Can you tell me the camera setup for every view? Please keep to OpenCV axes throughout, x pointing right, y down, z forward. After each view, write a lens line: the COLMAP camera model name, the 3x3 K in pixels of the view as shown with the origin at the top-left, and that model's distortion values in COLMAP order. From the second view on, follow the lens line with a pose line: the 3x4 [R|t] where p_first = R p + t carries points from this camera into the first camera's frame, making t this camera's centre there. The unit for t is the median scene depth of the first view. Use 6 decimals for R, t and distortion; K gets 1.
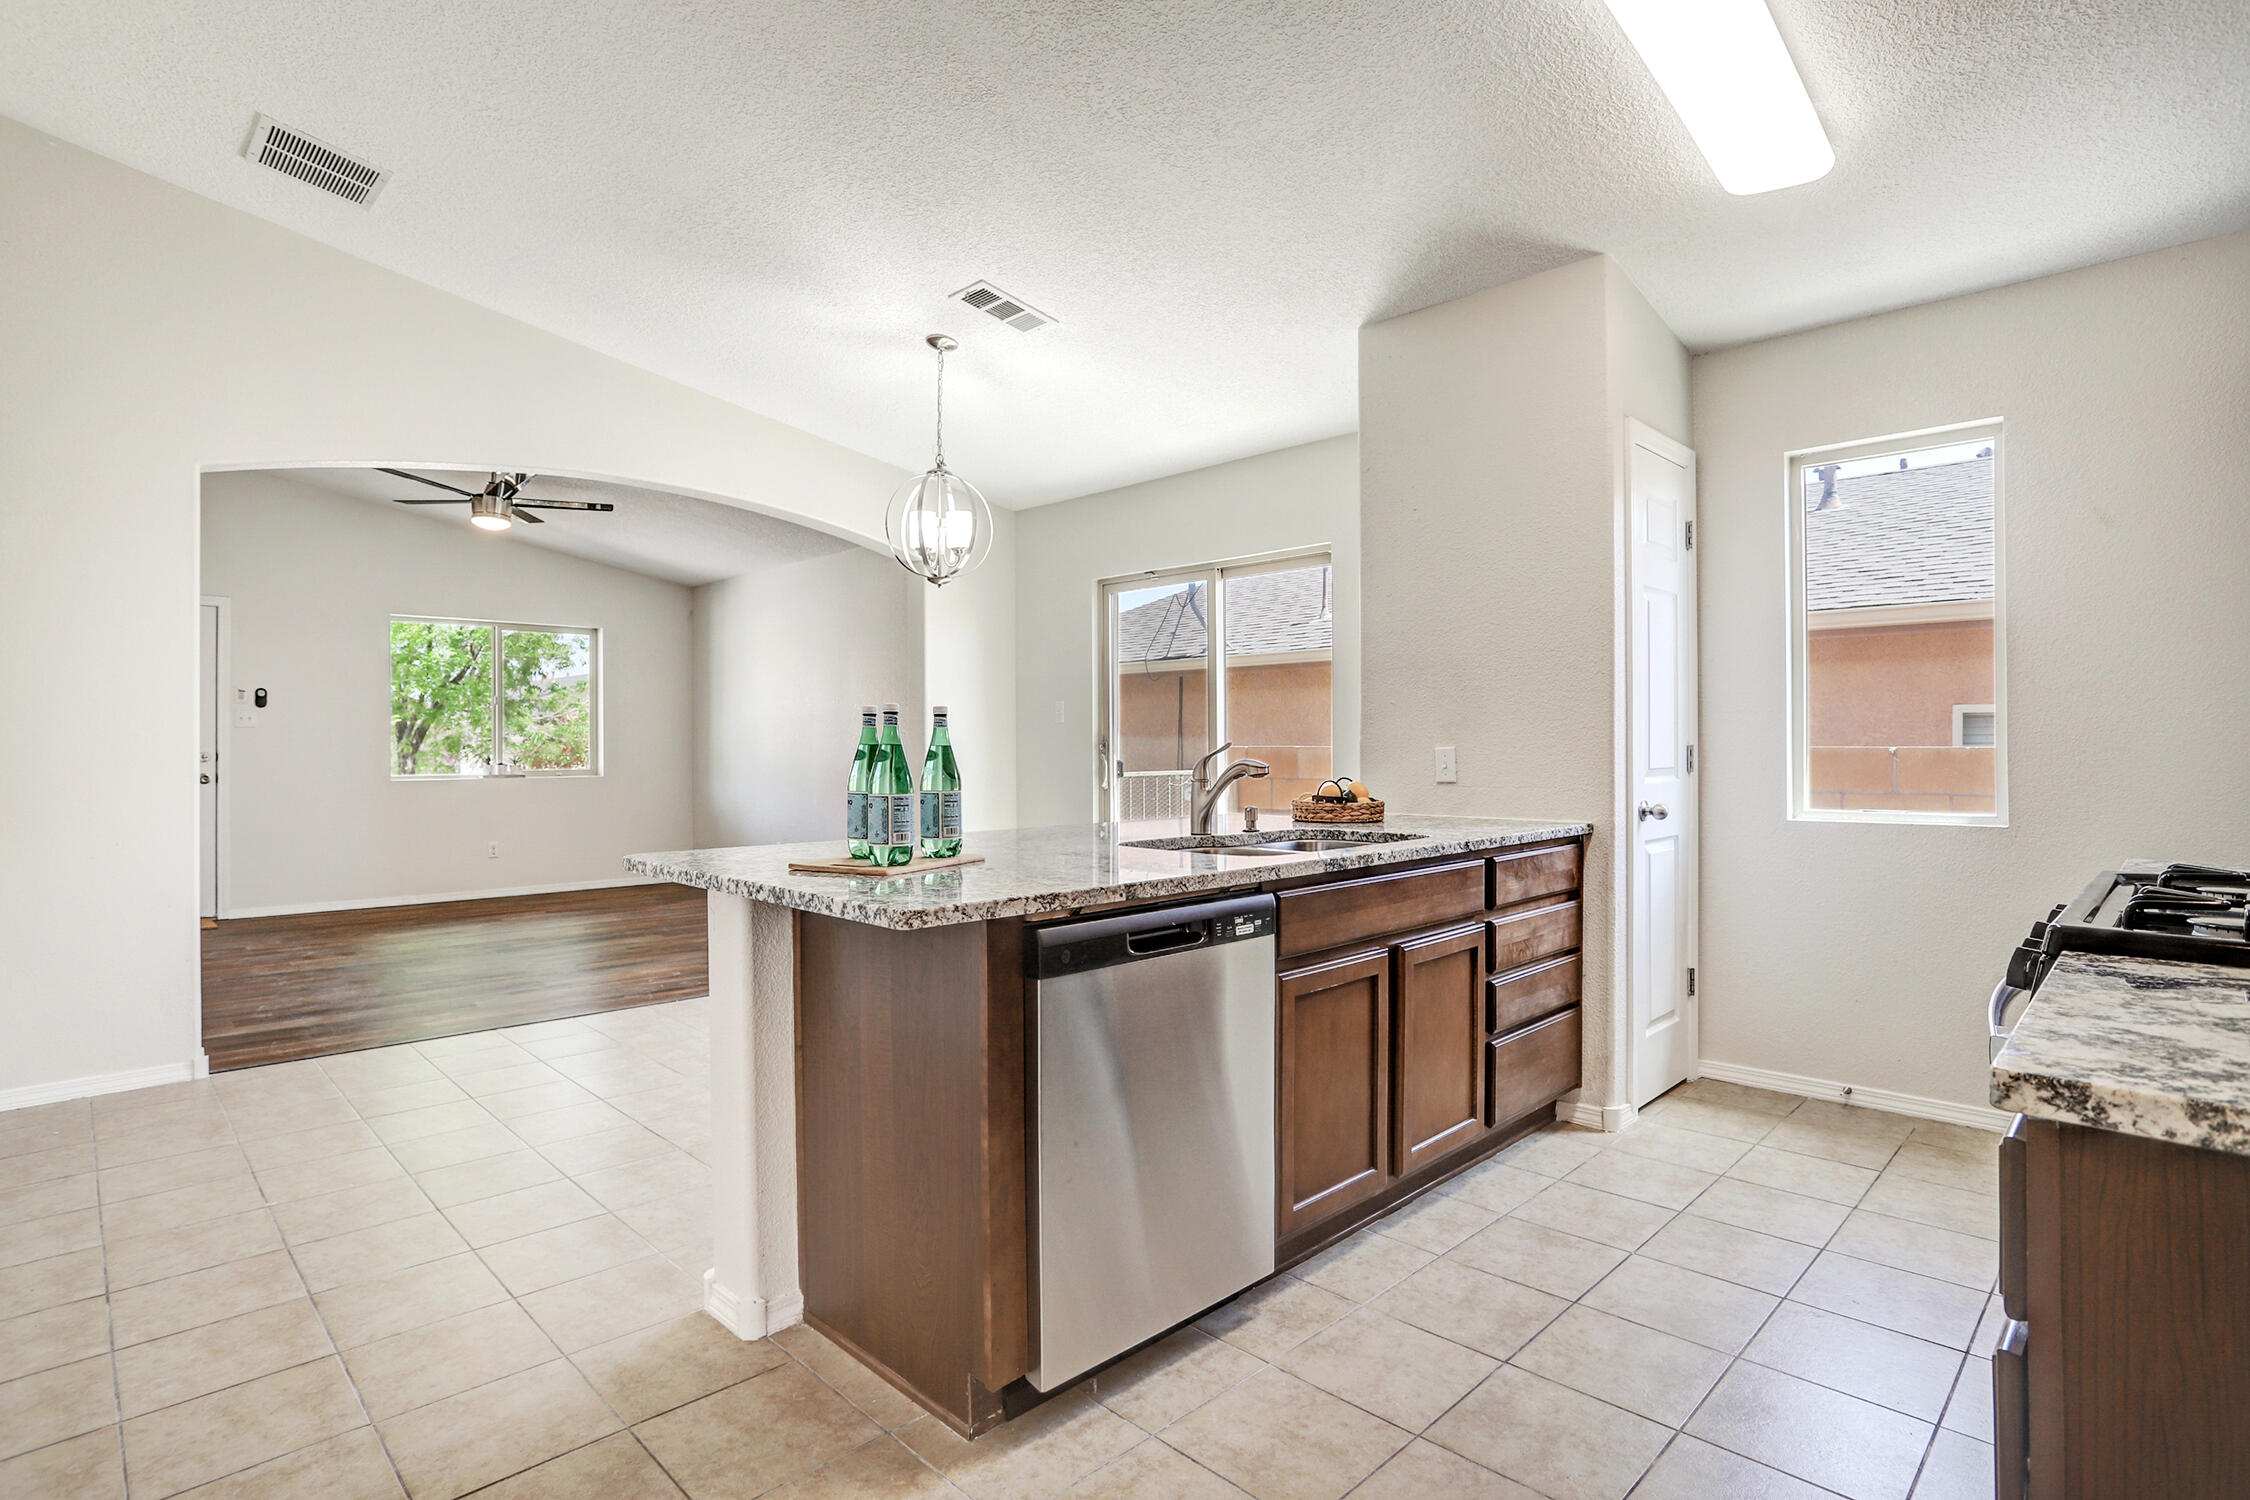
lens RADIAL K [[1168.8, 0, 1125.0], [0, 1168.8, 750.0], [0, 0, 1]] dist [-0.030051, -0.000223]
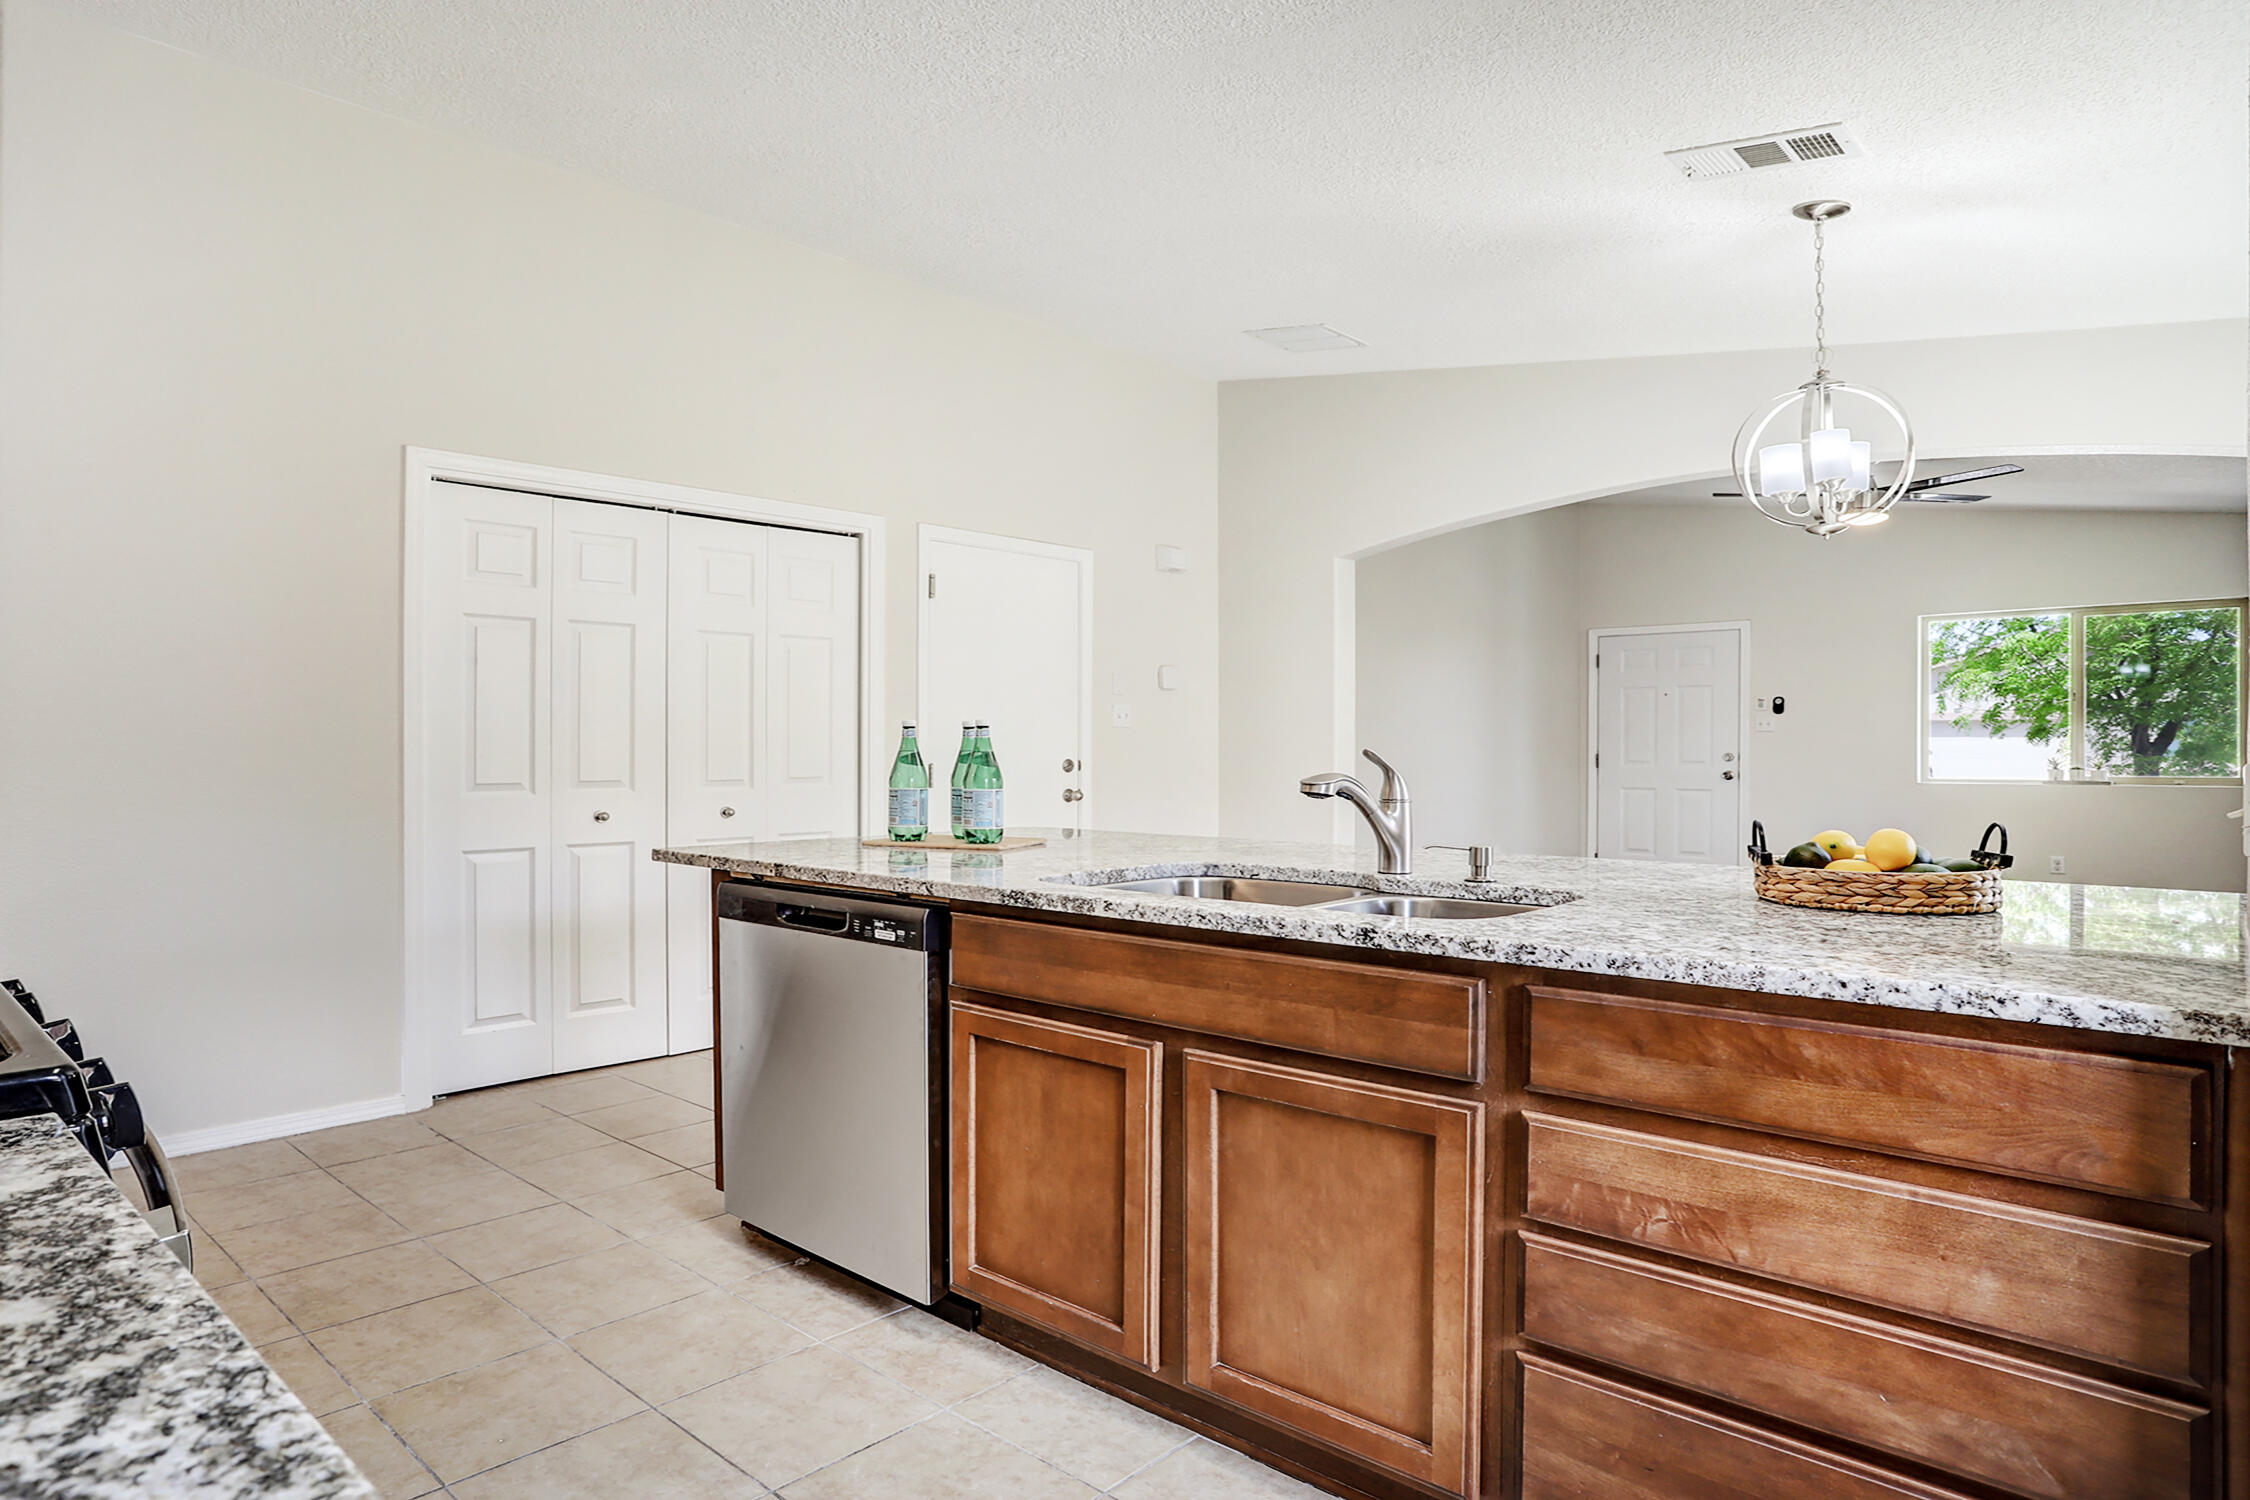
lens RADIAL K [[1105.0, 0, 1125.0], [0, 1105.0, 750.0], [0, 0, 1]] dist [-0.059794, 0.029696]
pose [[0.123969, 0.006485, -0.992265, 1.038619], [-0.007435, 0.999957, 0.005606, -0.012517], [0.992258, 0.006683, 0.124012, 1.055046]]
